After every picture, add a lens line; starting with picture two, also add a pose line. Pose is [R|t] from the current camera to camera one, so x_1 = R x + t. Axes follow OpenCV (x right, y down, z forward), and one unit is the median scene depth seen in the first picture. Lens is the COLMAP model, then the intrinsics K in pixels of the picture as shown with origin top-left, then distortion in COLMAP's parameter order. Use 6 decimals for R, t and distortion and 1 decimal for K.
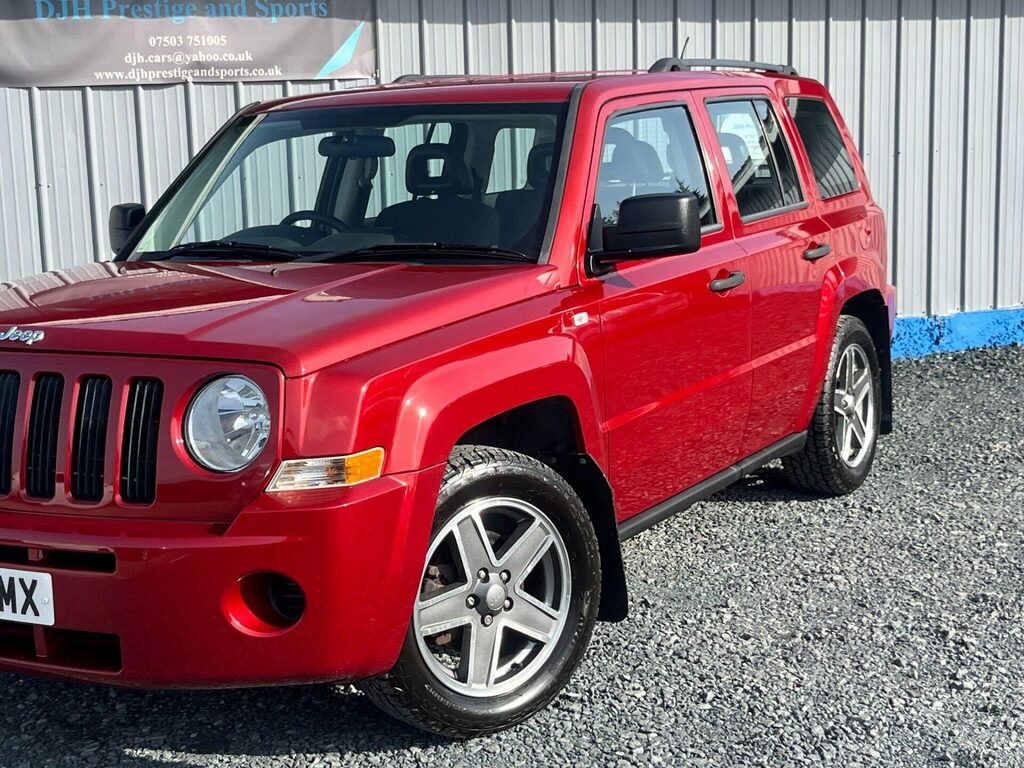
lens RADIAL K [[1559.4, 0, 509.3], [0, 1559.4, 382.3], [0, 0, 1]] dist [0.151380, -0.751215]
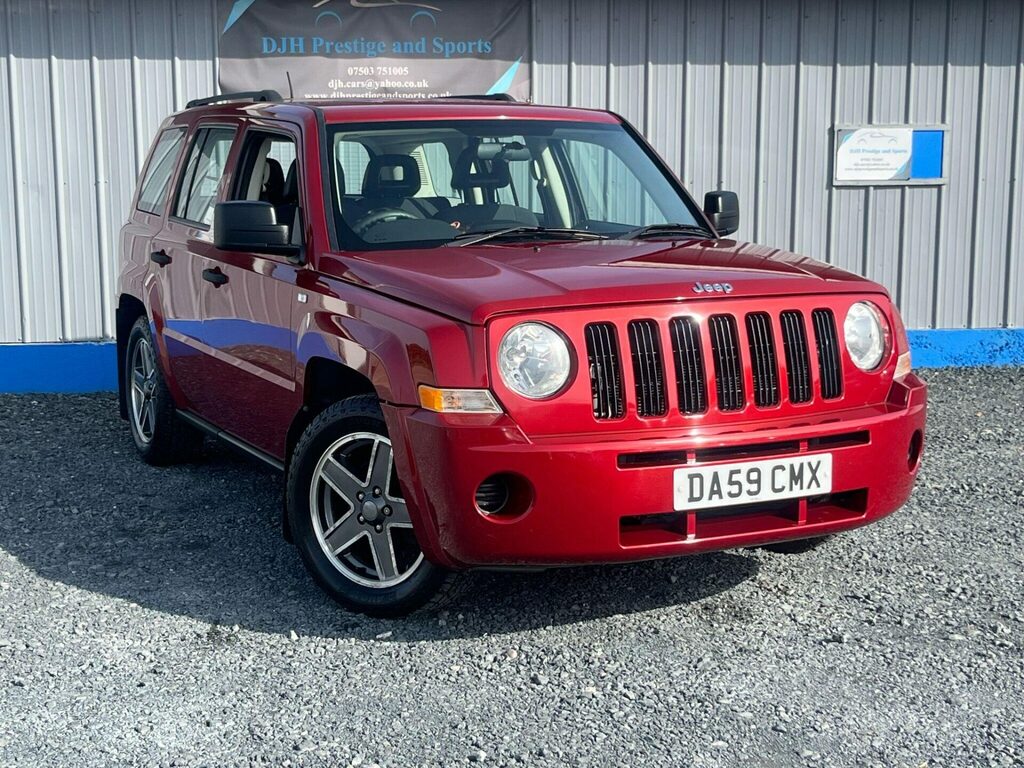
lens RADIAL K [[1559.4, 0, 509.3], [0, 1559.4, 382.3], [0, 0, 1]] dist [0.151380, -0.751215]
pose [[0.586874, -0.087030, 0.804987, -1.158176], [0.112199, 0.993356, 0.025596, -0.004338], [-0.801867, 0.075297, 0.592740, 0.306186]]
